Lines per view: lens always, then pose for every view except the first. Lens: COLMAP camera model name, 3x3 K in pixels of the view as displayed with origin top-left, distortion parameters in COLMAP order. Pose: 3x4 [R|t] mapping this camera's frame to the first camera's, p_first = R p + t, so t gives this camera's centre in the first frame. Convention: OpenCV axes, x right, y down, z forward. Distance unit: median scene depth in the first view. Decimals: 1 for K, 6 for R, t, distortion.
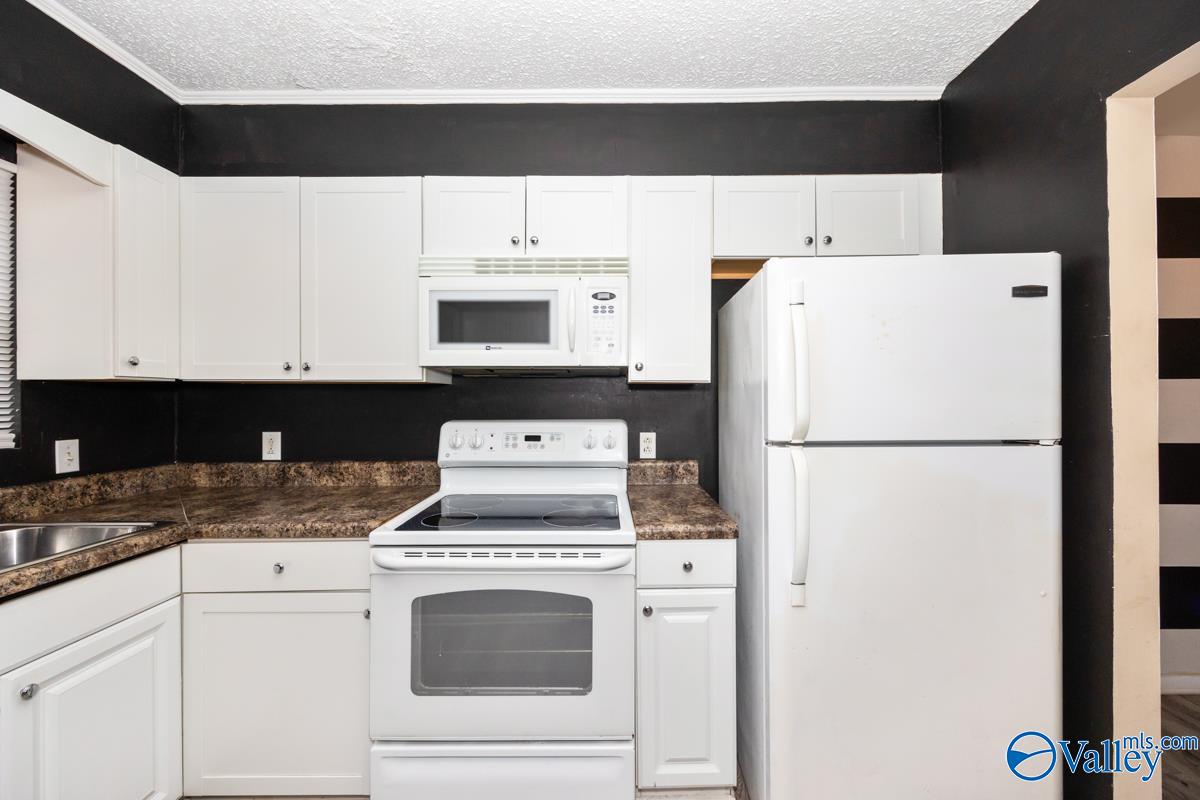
lens RADIAL K [[463.1, 0, 606.0], [0, 463.1, 399.3], [0, 0, 1]] dist [-0.003468, -0.000107]
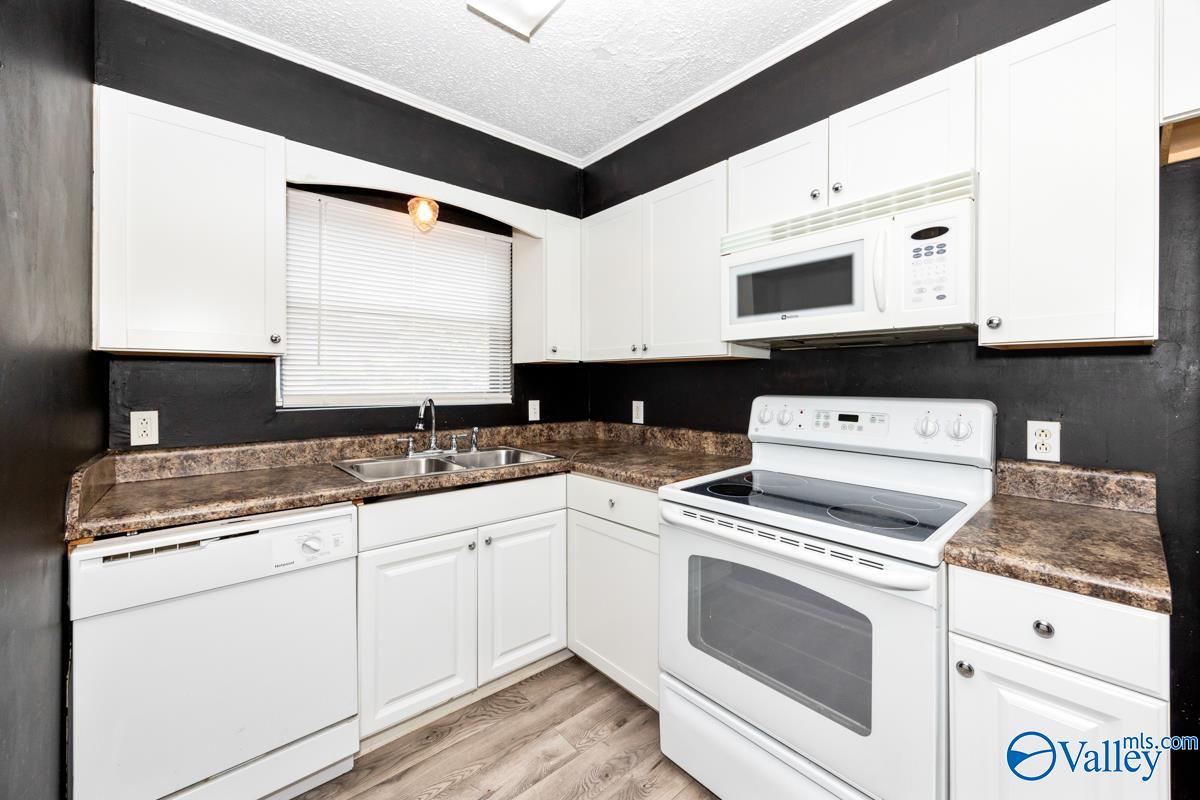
lens RADIAL K [[463.1, 0, 595.1], [0, 463.1, 380.8], [0, 0, 1]] dist [-0.003468, -0.000107]
pose [[0.656528, 0.002468, -0.754298, 0.201460], [-0.003348, 0.999994, 0.000358, 0.018458], [0.754295, 0.002291, 0.656532, 0.095135]]
